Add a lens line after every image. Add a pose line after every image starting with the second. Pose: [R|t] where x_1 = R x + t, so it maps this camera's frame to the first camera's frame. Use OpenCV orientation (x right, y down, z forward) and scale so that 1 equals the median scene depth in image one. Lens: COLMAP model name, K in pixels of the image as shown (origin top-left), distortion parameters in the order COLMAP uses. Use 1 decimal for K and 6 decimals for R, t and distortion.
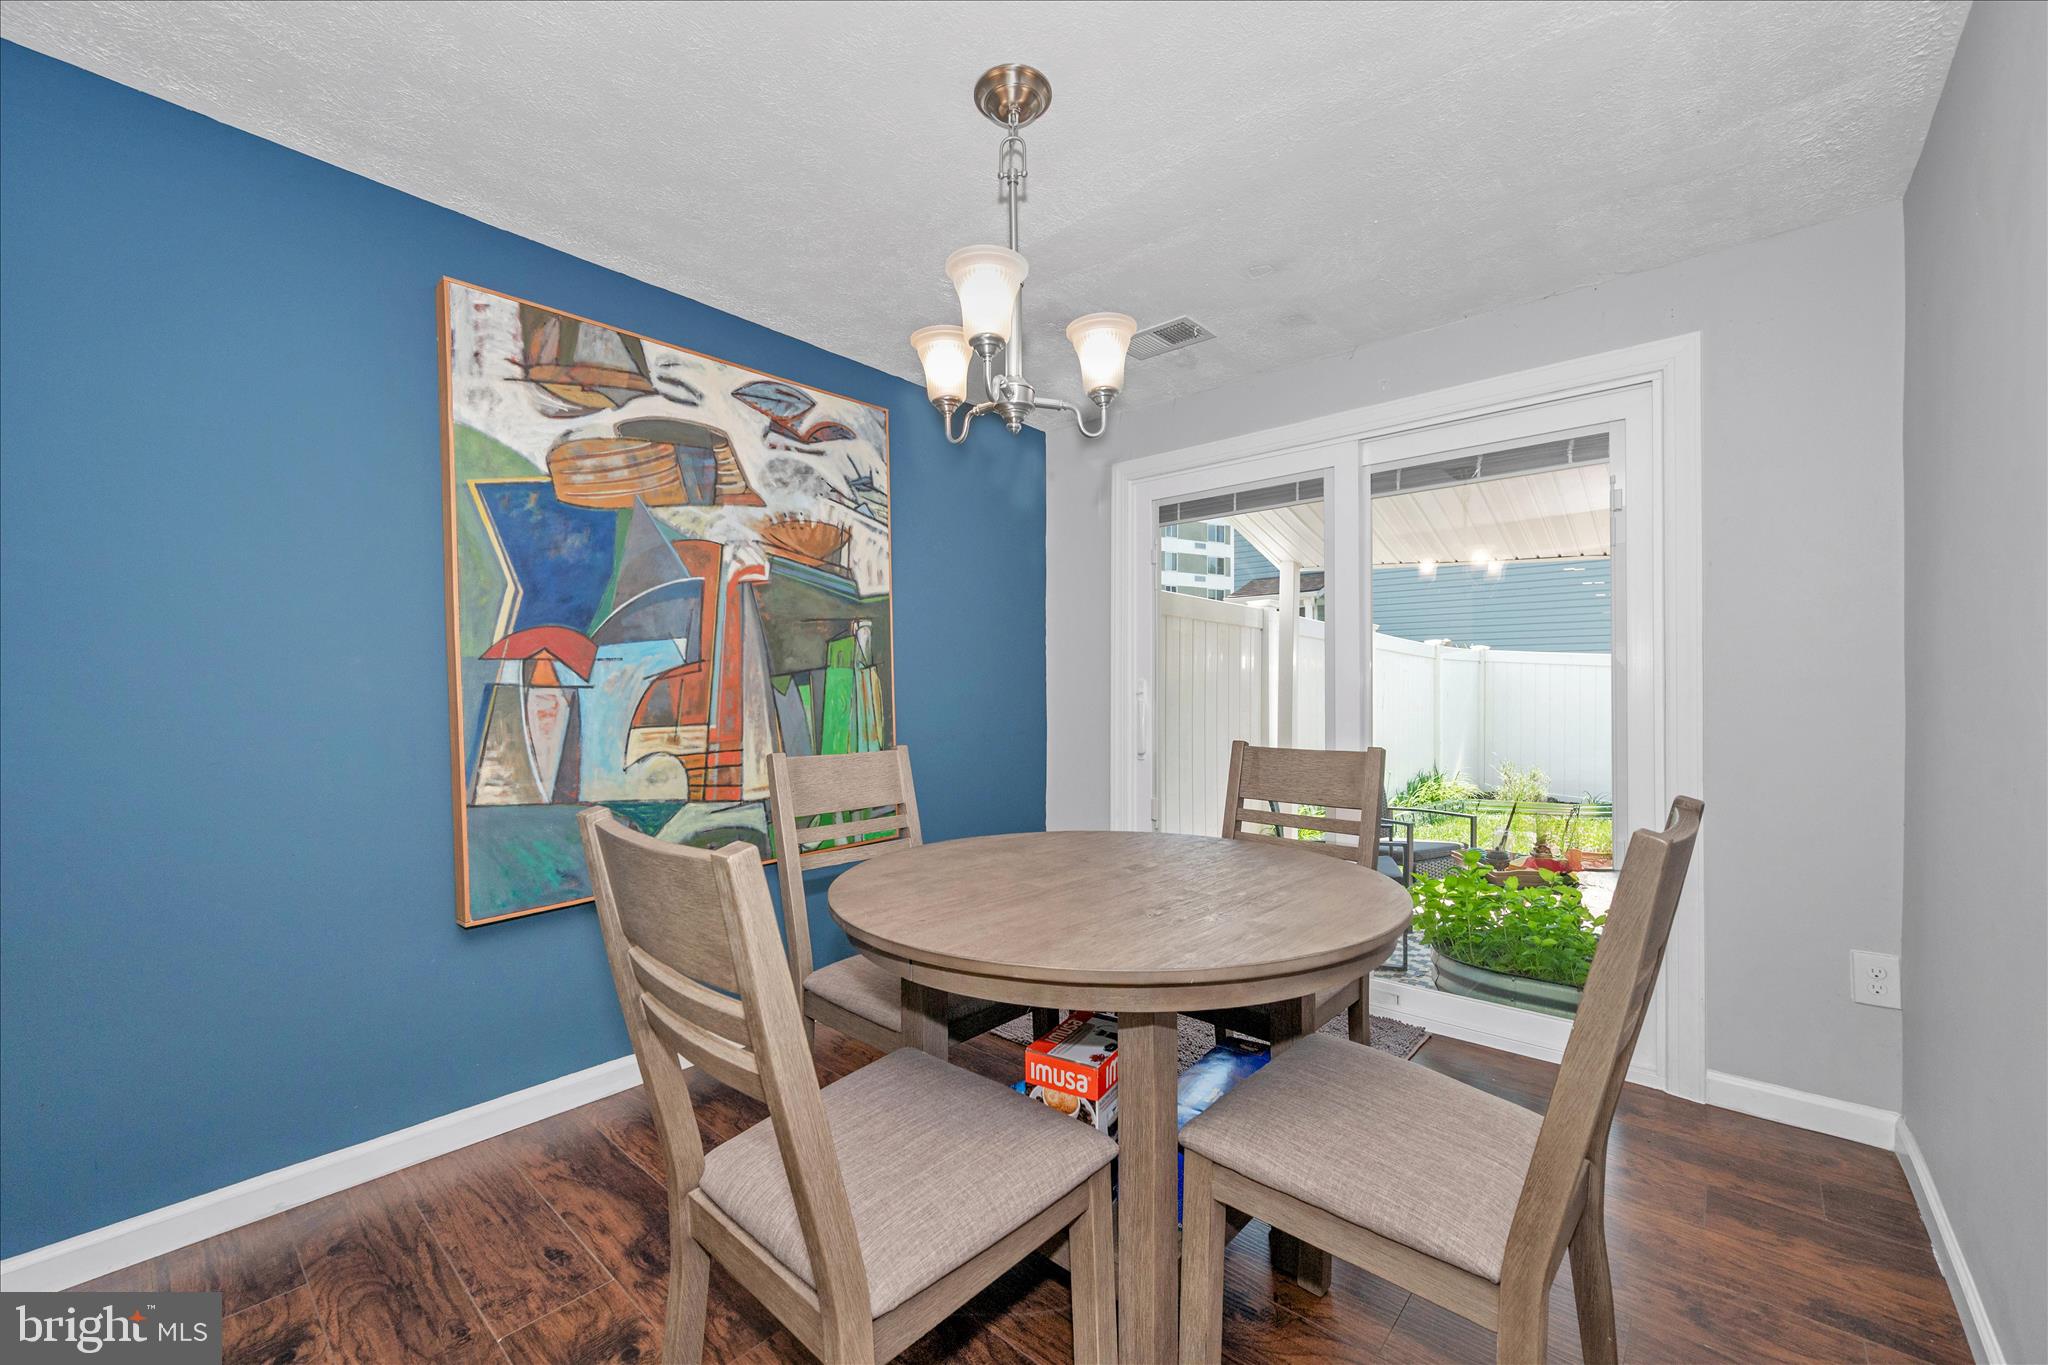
lens RADIAL K [[824.3, 0, 1019.3], [0, 824.3, 681.3], [0, 0, 1]] dist [-0.000005, -0.000209]
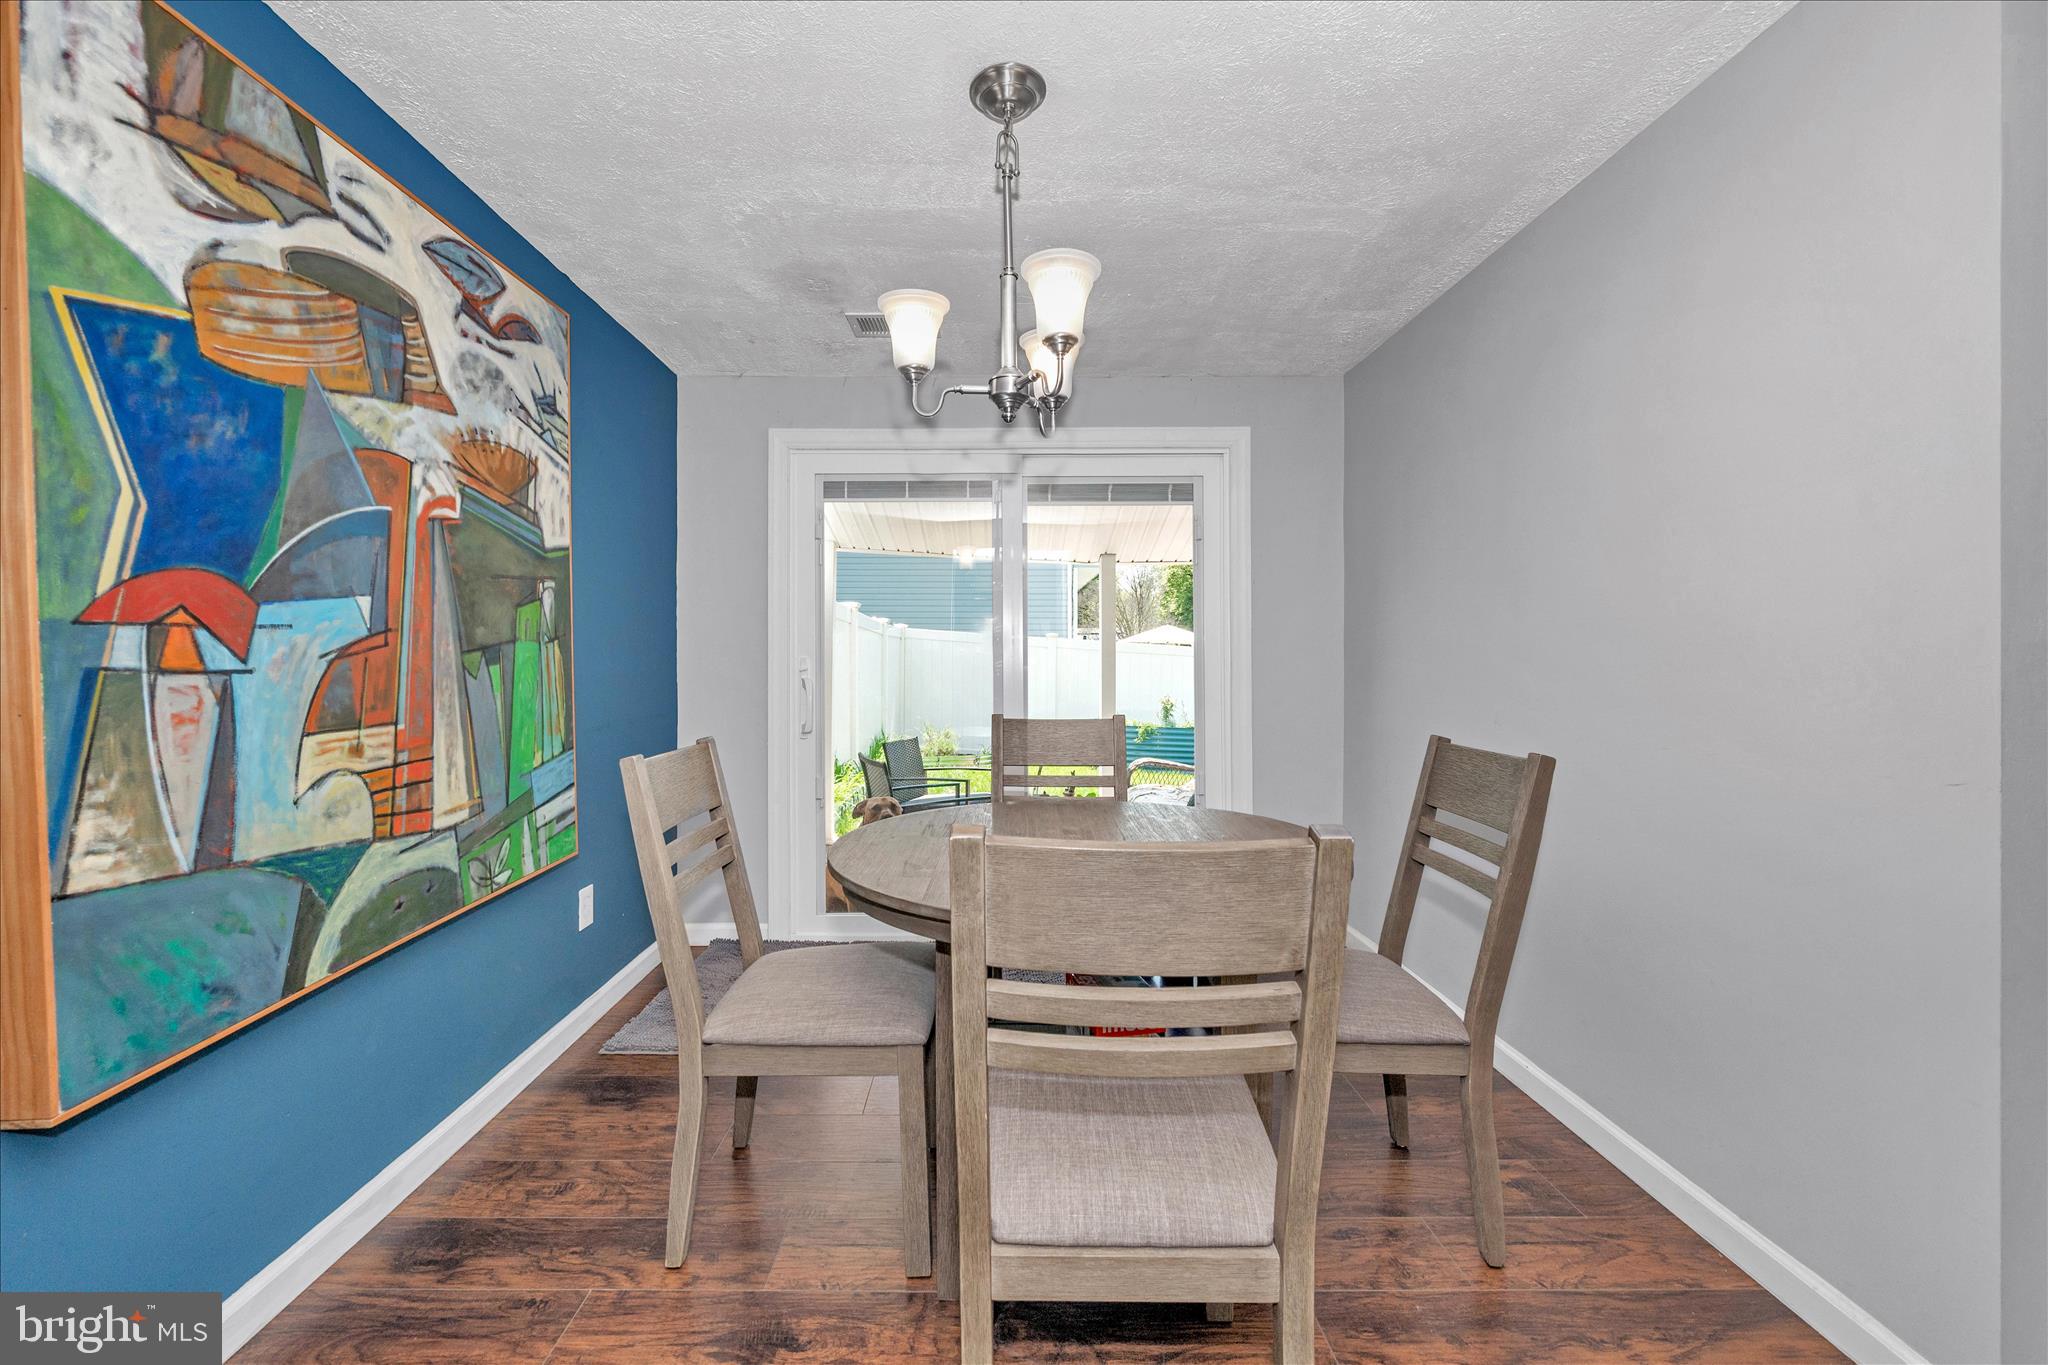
lens RADIAL K [[832.3, 0, 985.9], [0, 832.3, 652.2], [0, 0, 1]] dist [-0.000714, 0.000706]
pose [[0.760034, 0.005641, 0.649859, -0.477625], [-0.005879, 0.999981, -0.001805, -0.008946], [-0.649856, -0.002449, 0.760053, 0.169730]]
